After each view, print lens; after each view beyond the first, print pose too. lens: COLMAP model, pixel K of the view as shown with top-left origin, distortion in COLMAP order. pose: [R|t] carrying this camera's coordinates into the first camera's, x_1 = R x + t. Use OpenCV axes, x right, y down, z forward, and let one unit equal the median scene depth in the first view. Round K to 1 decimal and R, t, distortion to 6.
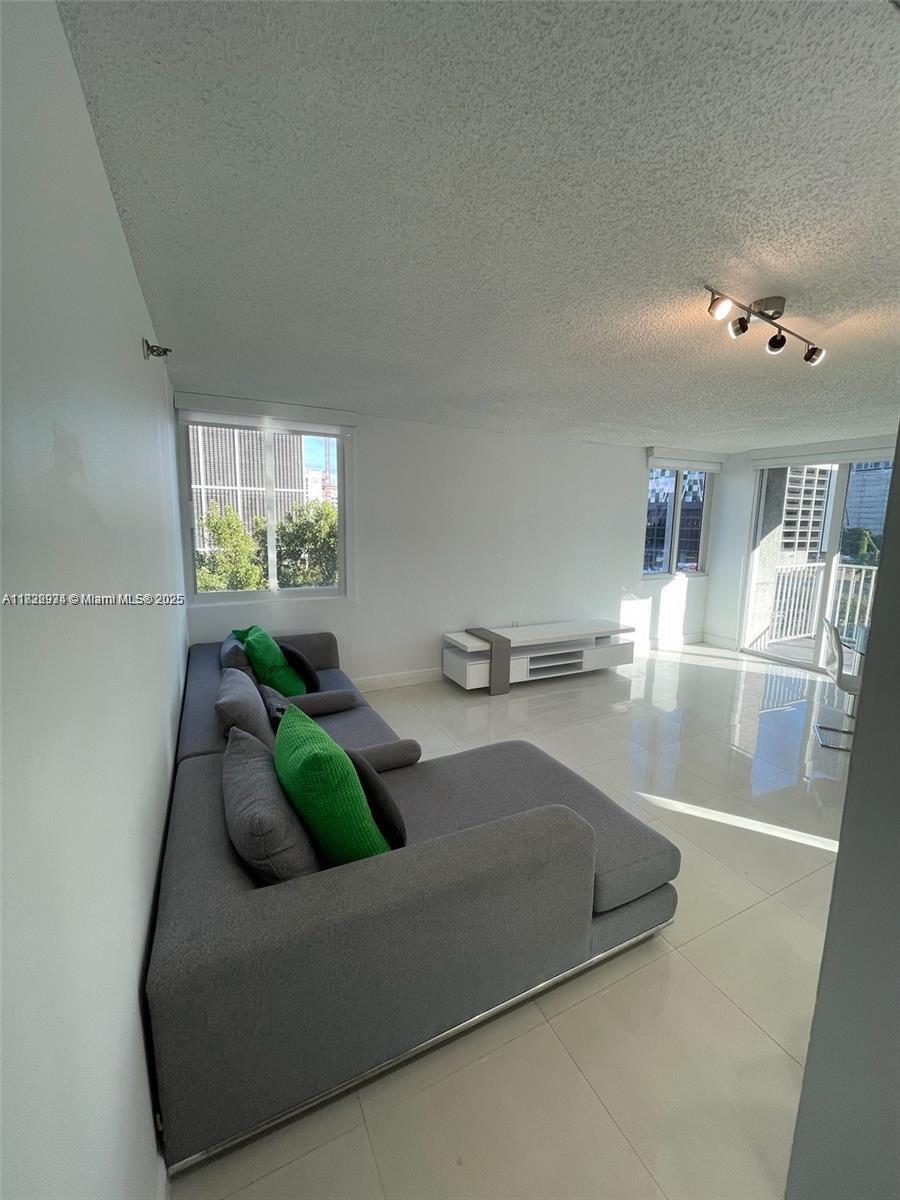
lens RADIAL K [[488.8, 0, 453.8], [0, 488.8, 596.2], [0, 0, 1]] dist [-0.001012, -0.000021]
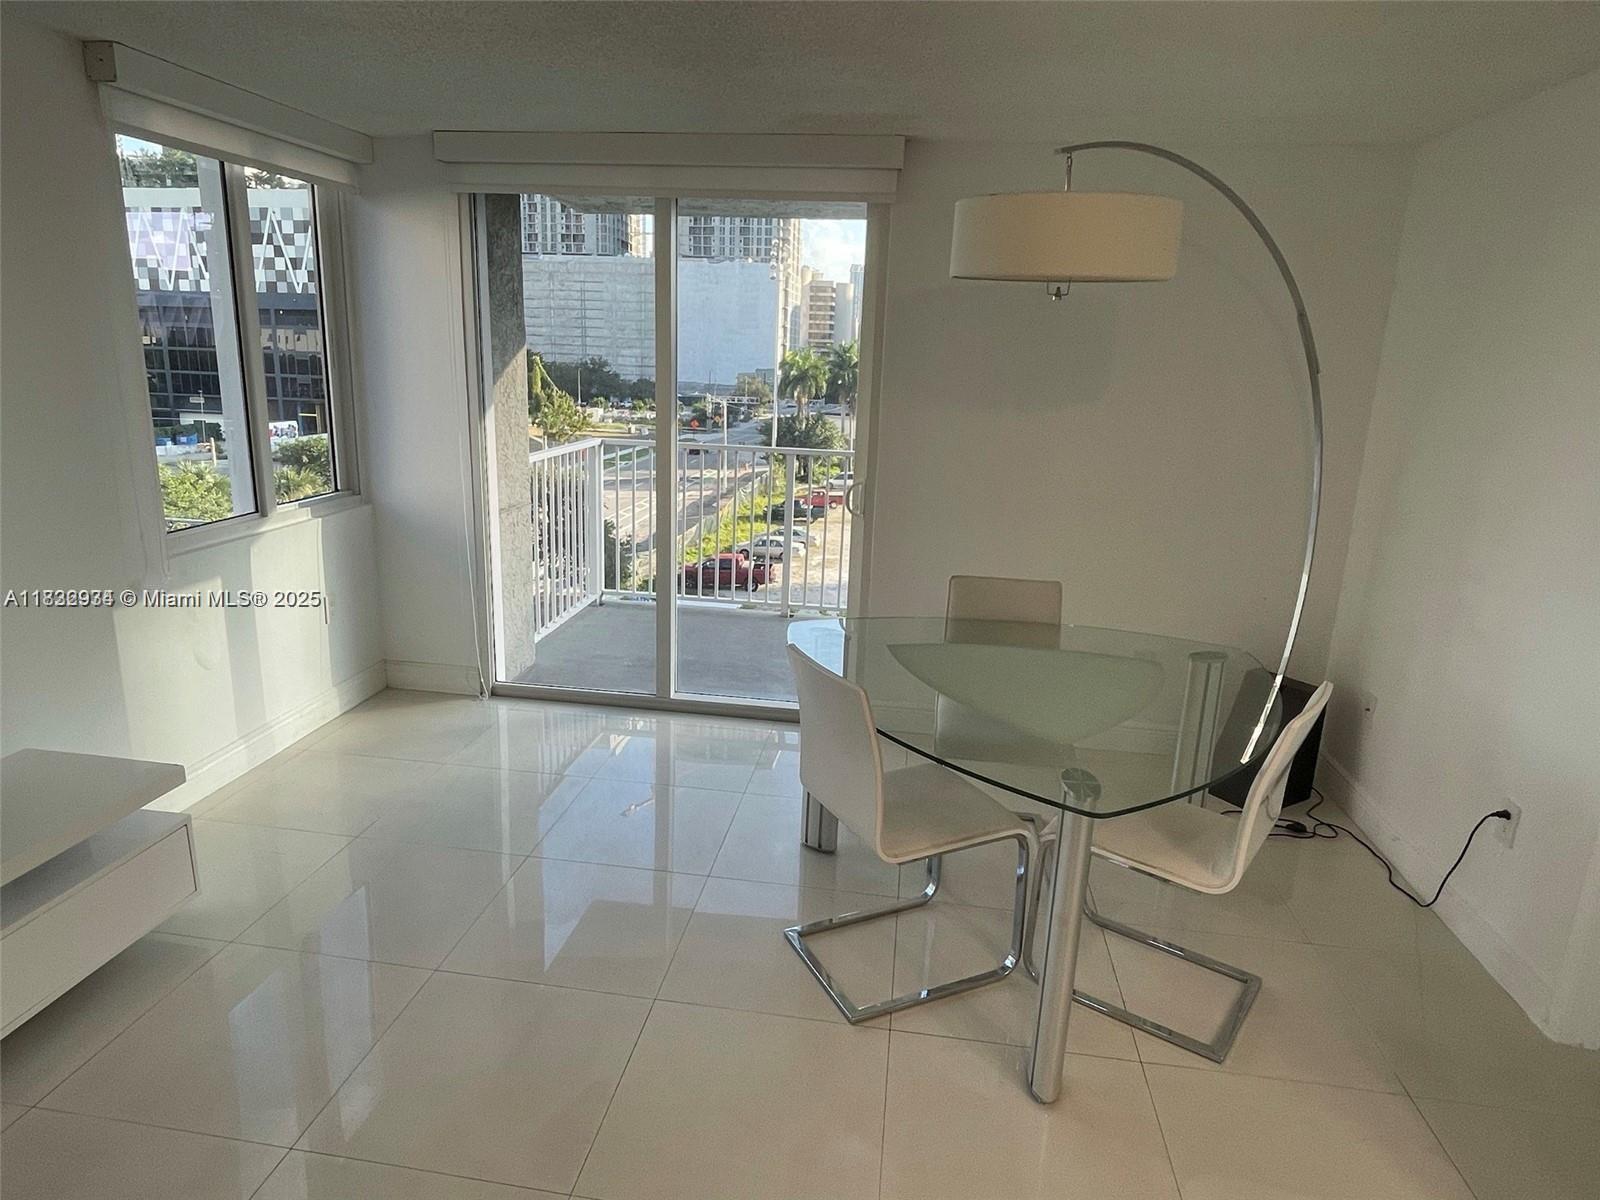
lens RADIAL K [[950.1, 0, 800.0], [0, 950.1, 600.0], [0, 0, 1]] dist [-0.020446, 0.000241]
pose [[0.567363, -0.202118, 0.798278, 0.171820], [0.103647, 0.979228, 0.174269, -0.071173], [-0.816919, -0.016135, 0.576527, 0.435907]]
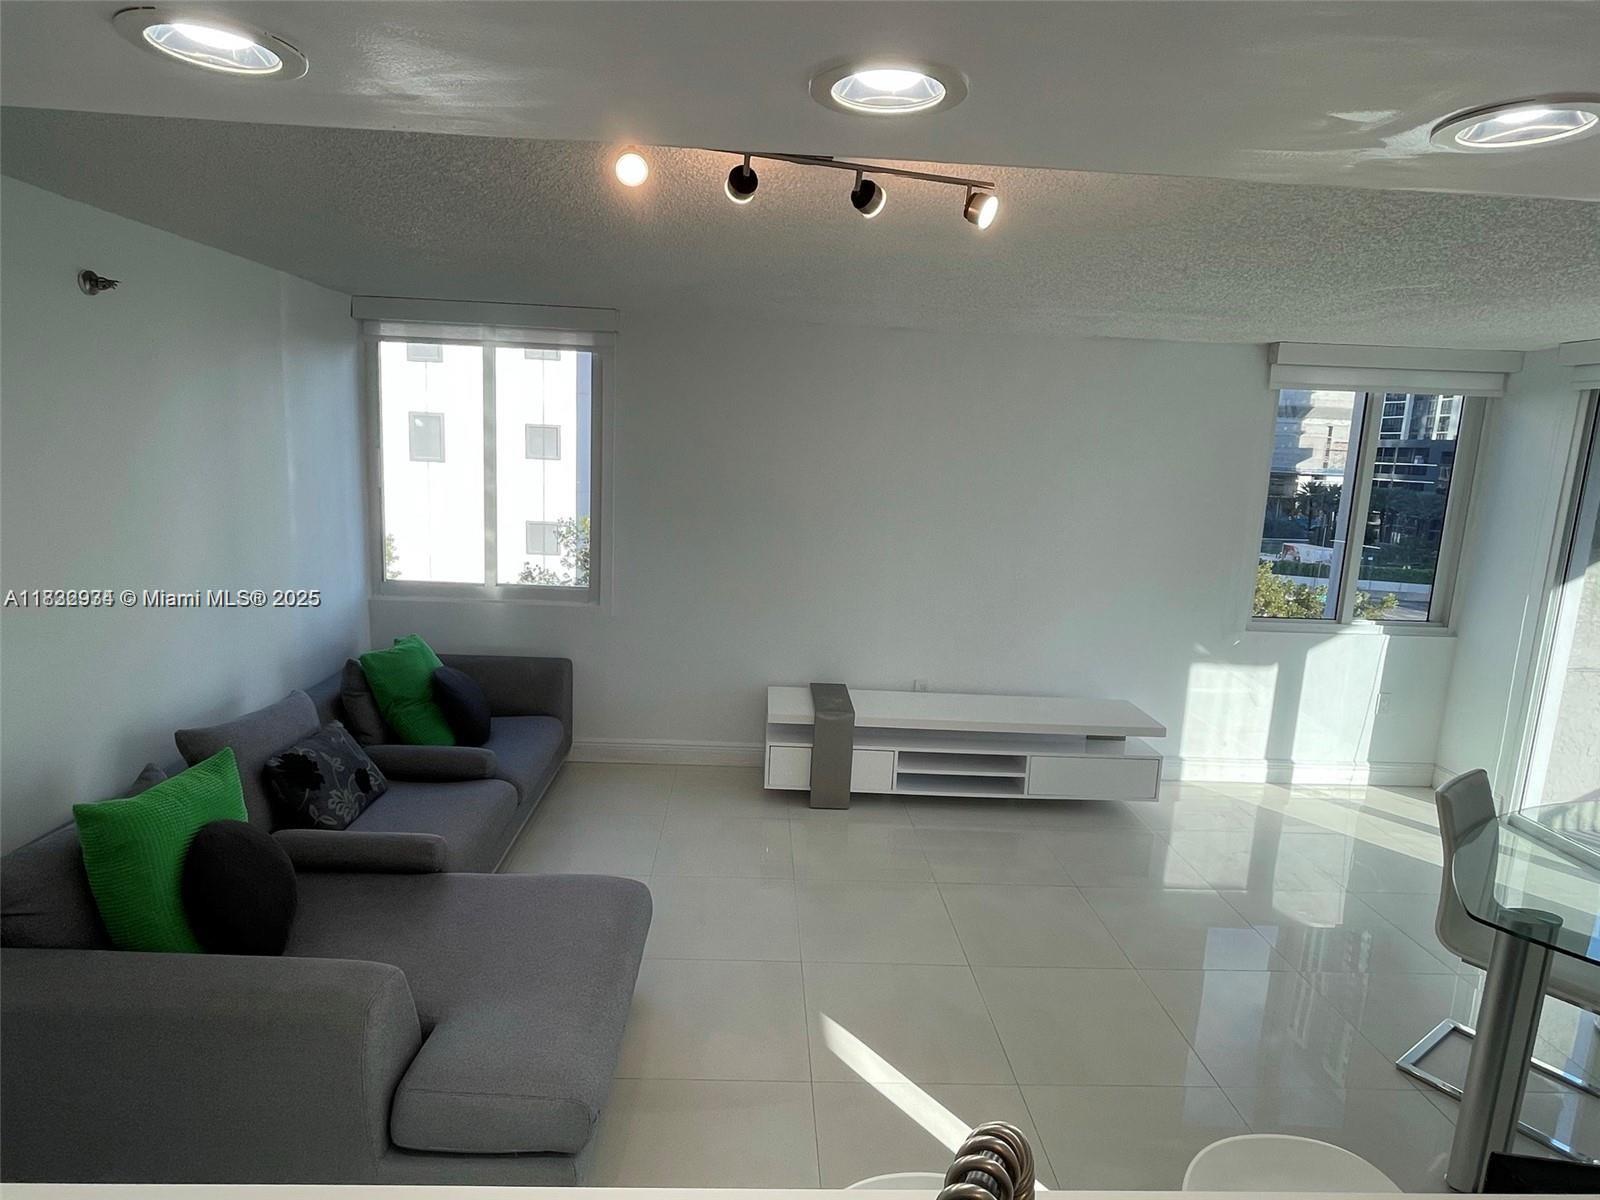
lens RADIAL K [[871.5, 0, 800.0], [0, 871.5, 600.0], [0, 0, 1]] dist [0.003122, -0.000117]
pose [[0.907203, 0.093796, -0.410103, 0.373936], [-0.093997, 0.995377, 0.019724, -0.040906], [0.410057, 0.020655, 0.911826, 0.076564]]
